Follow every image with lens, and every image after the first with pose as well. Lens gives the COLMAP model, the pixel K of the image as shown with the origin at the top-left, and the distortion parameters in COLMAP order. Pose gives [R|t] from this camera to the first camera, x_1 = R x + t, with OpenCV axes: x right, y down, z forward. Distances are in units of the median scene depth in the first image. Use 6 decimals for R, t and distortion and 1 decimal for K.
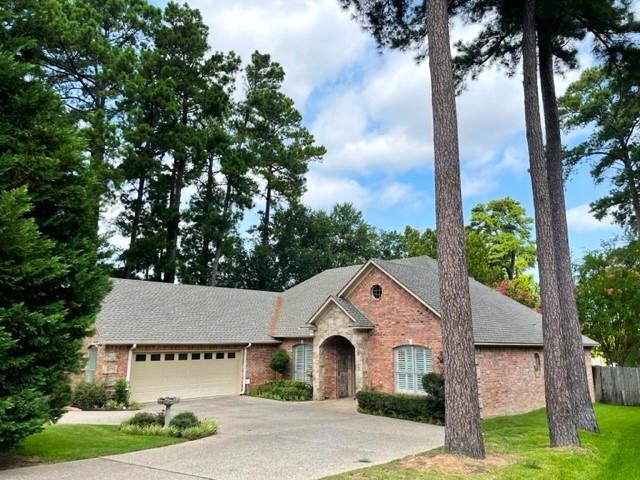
lens RADIAL K [[481.9, 0, 323.8], [0, 481.9, 240.6], [0, 0, 1]] dist [0.101301, -0.126648]
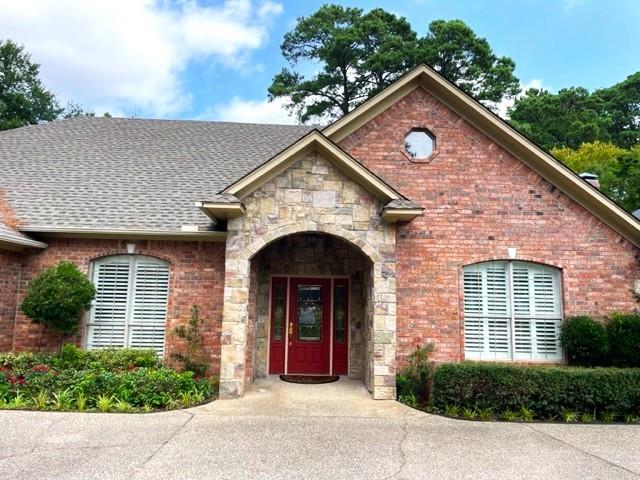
lens RADIAL K [[481.9, 0, 323.8], [0, 481.9, 240.6], [0, 0, 1]] dist [0.101301, -0.126648]
pose [[0.664174, 0.103005, 0.740448, -0.272867], [-0.171602, 0.985022, 0.016896, 0.203858], [-0.727617, -0.138284, 0.671901, 0.757310]]
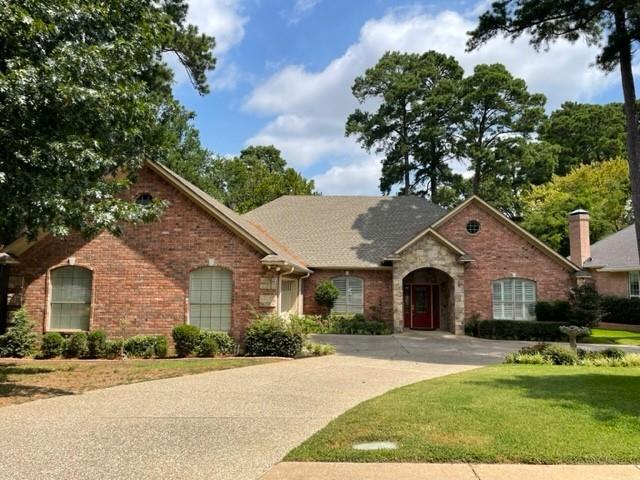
lens RADIAL K [[482.8, 0, 325.2], [0, 482.8, 249.6], [0, 0, 1]] dist [0.102403, -0.131035]
pose [[0.723275, 0.062454, 0.687730, -0.832470], [-0.153238, 0.985588, 0.071655, 0.127987], [-0.673344, -0.157213, 0.722421, 0.460467]]
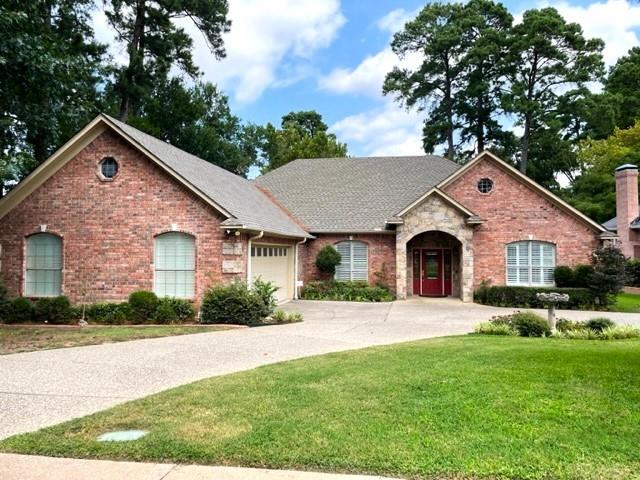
lens RADIAL K [[481.9, 0, 323.8], [0, 481.9, 240.6], [0, 0, 1]] dist [0.101301, -0.126648]
pose [[0.805170, 0.019093, 0.592736, -0.710326], [-0.125957, 0.982184, 0.139462, 0.119011], [-0.579513, -0.186950, 0.793230, 0.412002]]
